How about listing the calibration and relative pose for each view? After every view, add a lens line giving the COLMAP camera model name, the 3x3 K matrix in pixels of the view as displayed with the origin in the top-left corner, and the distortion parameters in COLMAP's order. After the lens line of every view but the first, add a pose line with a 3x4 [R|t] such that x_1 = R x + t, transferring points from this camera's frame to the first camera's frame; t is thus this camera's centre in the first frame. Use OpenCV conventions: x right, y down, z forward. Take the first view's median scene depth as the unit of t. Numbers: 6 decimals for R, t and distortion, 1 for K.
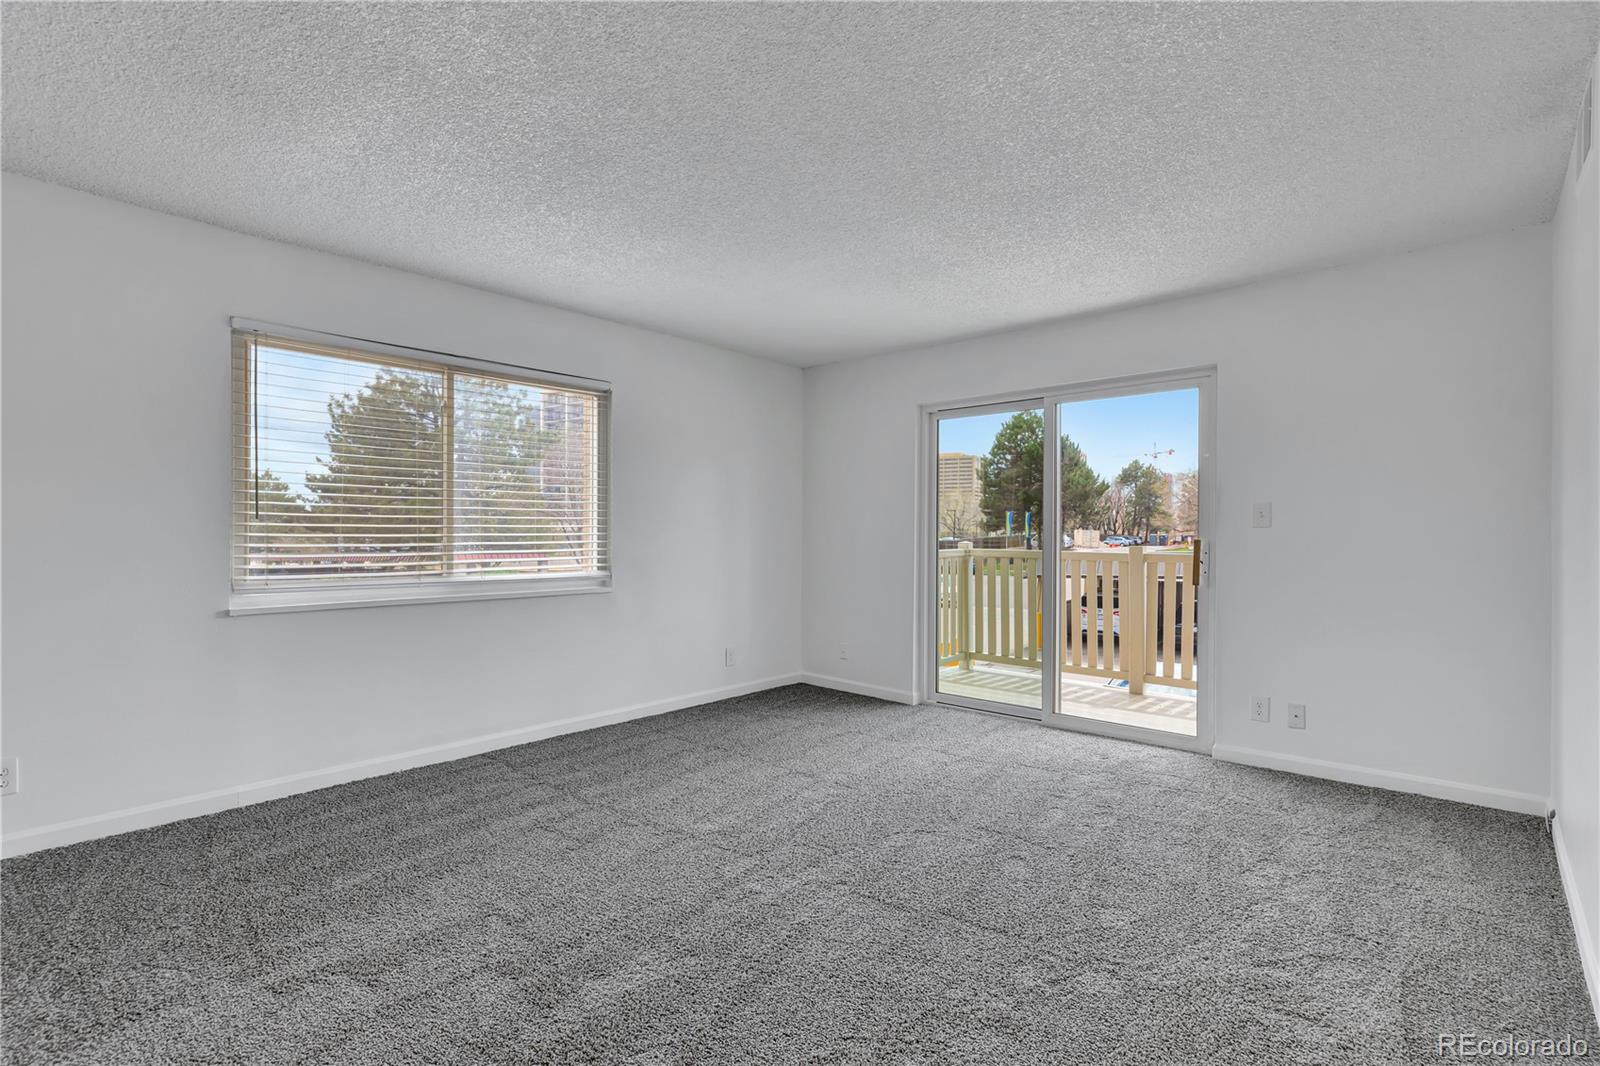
lens RADIAL K [[735.4, 0, 800.0], [0, 735.4, 533.0], [0, 0, 1]] dist [0.027844, -0.011380]
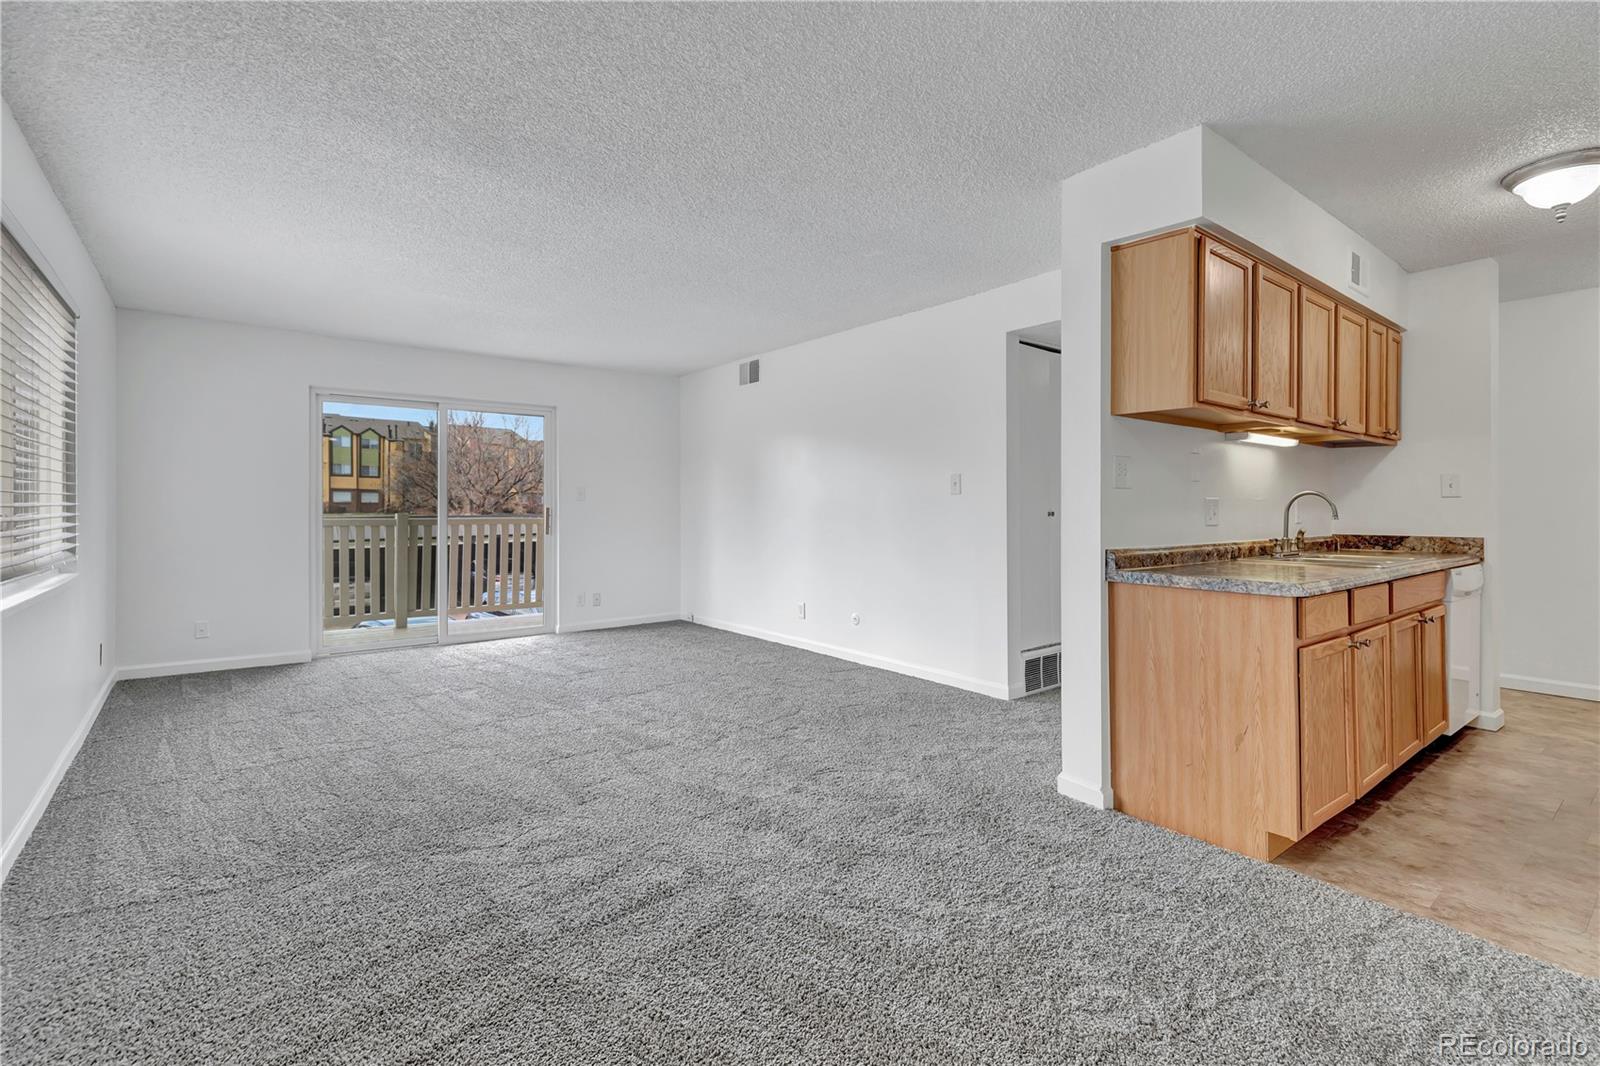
lens RADIAL K [[743.2, 0, 800.0], [0, 743.2, 533.0], [0, 0, 1]] dist [0.033558, 0.000602]
pose [[0.163058, -0.041635, 0.985738, -0.814363], [0.001646, 0.999119, 0.041928, -0.004795], [-0.986615, -0.005214, 0.162982, 0.118198]]
